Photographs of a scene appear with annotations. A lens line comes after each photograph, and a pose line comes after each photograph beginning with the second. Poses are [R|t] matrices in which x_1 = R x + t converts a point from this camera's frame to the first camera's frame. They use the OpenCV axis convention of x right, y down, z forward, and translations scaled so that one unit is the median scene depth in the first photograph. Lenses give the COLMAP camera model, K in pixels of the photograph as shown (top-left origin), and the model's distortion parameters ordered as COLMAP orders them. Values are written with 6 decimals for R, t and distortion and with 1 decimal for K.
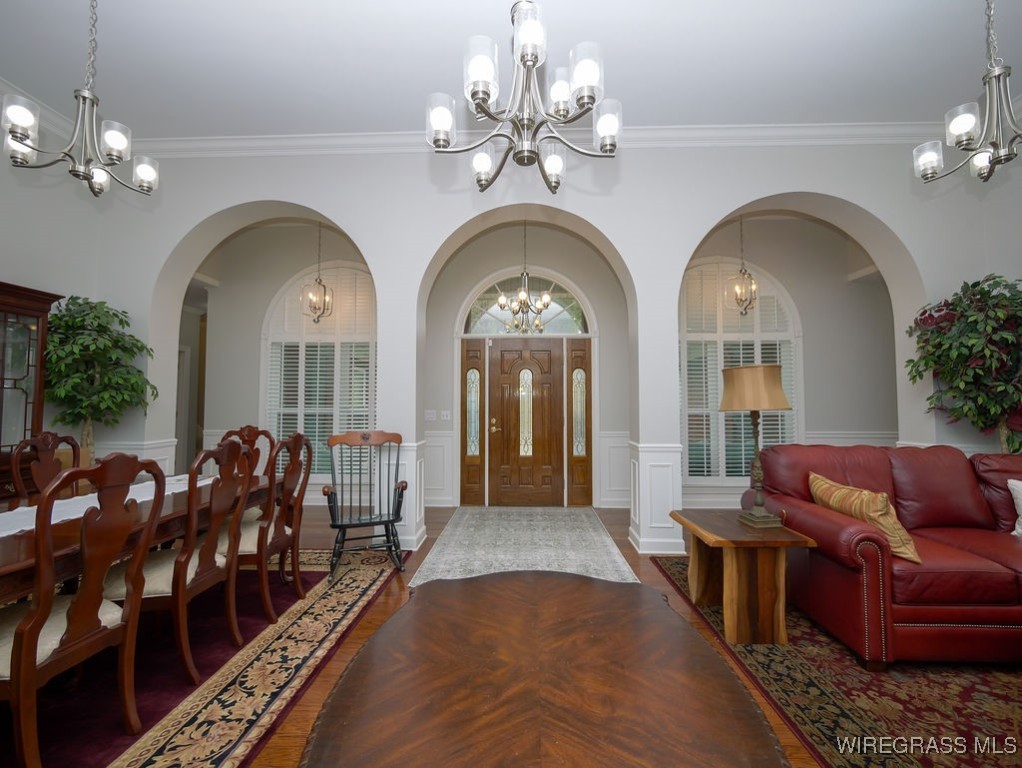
lens RADIAL K [[418.3, 0, 511.0], [0, 418.3, 384.0], [0, 0, 1]] dist [-0.012649, 0.000036]
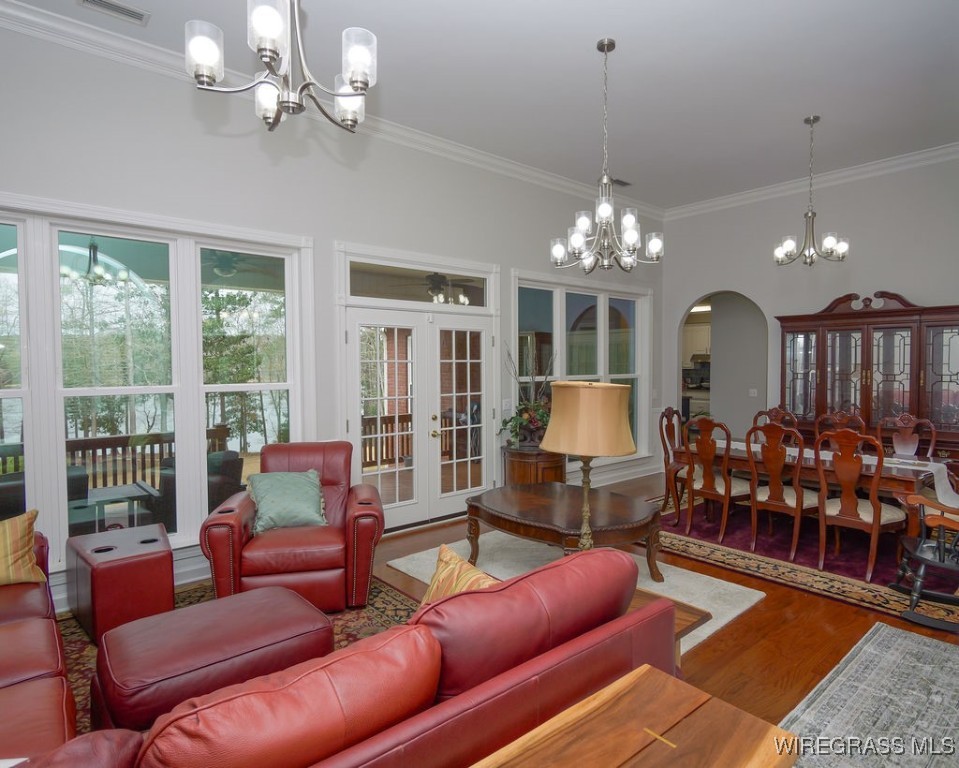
lens RADIAL K [[565.4, 0, 505.9], [0, 565.4, 385.5], [0, 0, 1]] dist [-0.003122, -0.000528]
pose [[-0.722376, 0.029988, -0.690850, 1.446828], [0.036130, 0.999331, 0.005599, -0.052533], [0.690556, -0.020916, -0.722976, 1.736565]]
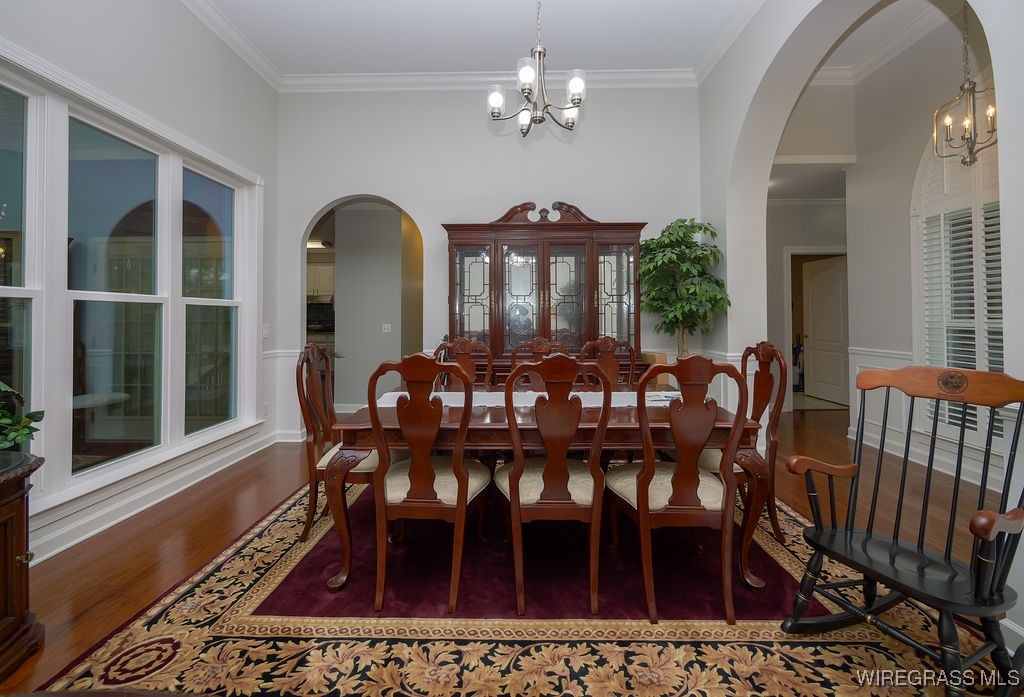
lens RADIAL K [[424.9, 0, 512.7], [0, 424.9, 311.3], [0, 0, 1]] dist [-0.006535, -0.000315]
pose [[0.017784, -0.017737, -0.999685, 0.159843], [0.049978, 0.998609, -0.016829, 0.057478], [0.998592, -0.049663, 0.018646, 0.837915]]
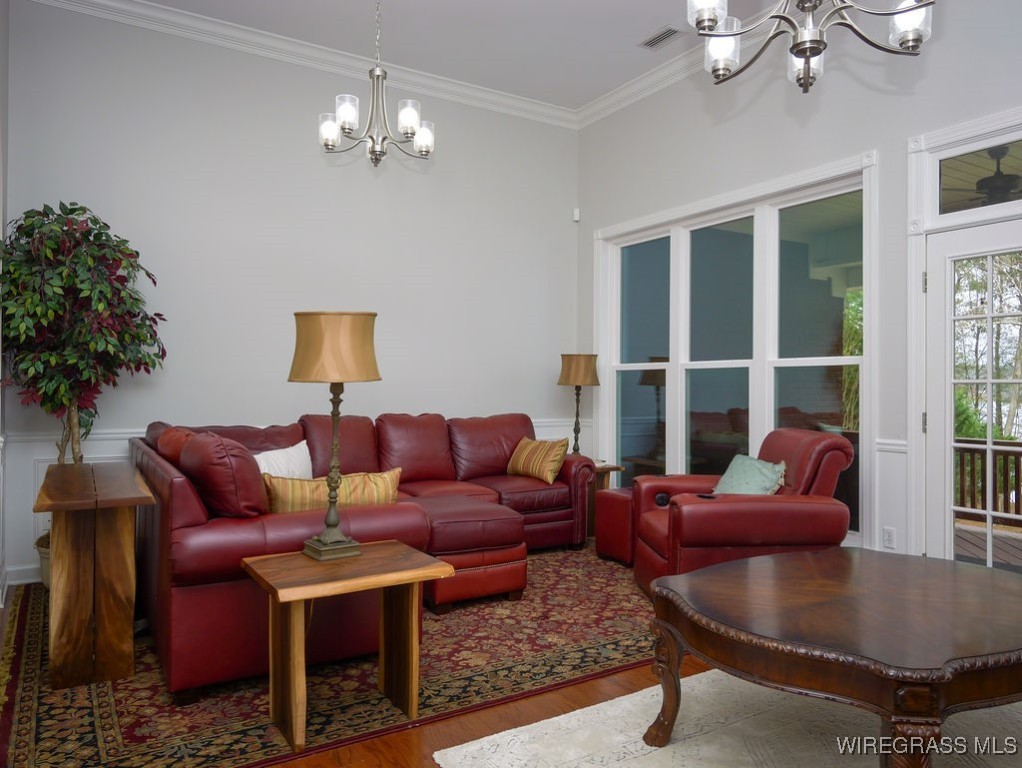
lens RADIAL K [[725.5, 0, 511.0], [0, 725.5, 384.0], [0, 0, 1]] dist [0.000344, -0.000329]
pose [[-0.550225, -0.000008, 0.835017, -0.562046], [-0.043716, 0.998629, -0.028797, 0.098222], [-0.833872, -0.052348, -0.549470, 1.548548]]
